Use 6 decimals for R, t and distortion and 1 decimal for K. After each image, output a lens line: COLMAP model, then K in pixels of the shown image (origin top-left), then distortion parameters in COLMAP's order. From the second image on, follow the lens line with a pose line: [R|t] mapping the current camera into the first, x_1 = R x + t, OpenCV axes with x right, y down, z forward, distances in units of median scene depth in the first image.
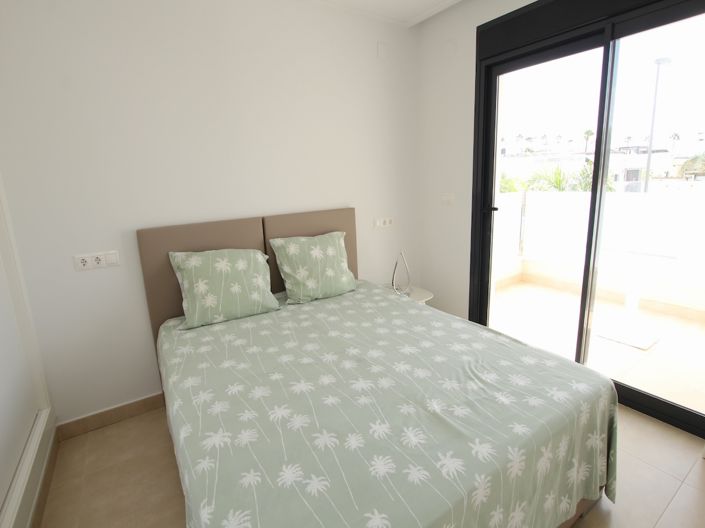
lens RADIAL K [[357.2, 0, 353.2], [0, 357.2, 258.8], [0, 0, 1]] dist [-0.033782, 0.006110]
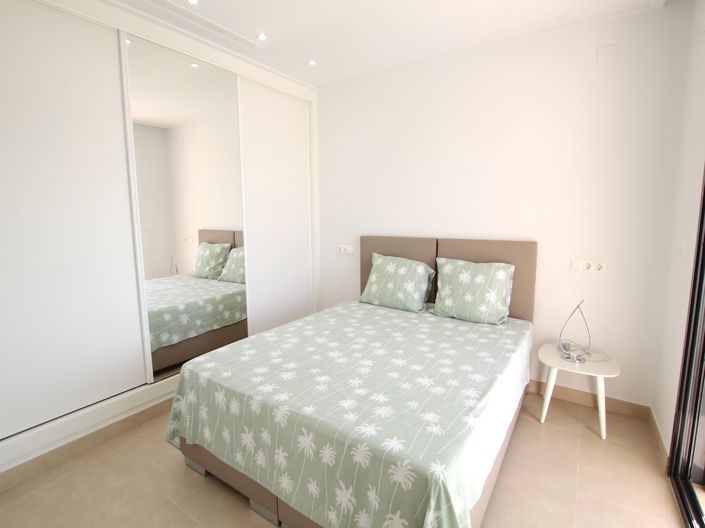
lens RADIAL K [[357.2, 0, 352.0], [0, 357.2, 266.8], [0, 0, 1]] dist [-0.033782, 0.006110]
pose [[0.378947, 0.180238, -0.907697, 0.877433], [-0.210879, 0.971863, 0.104941, -0.103676], [0.901071, 0.151648, 0.406293, 0.292287]]
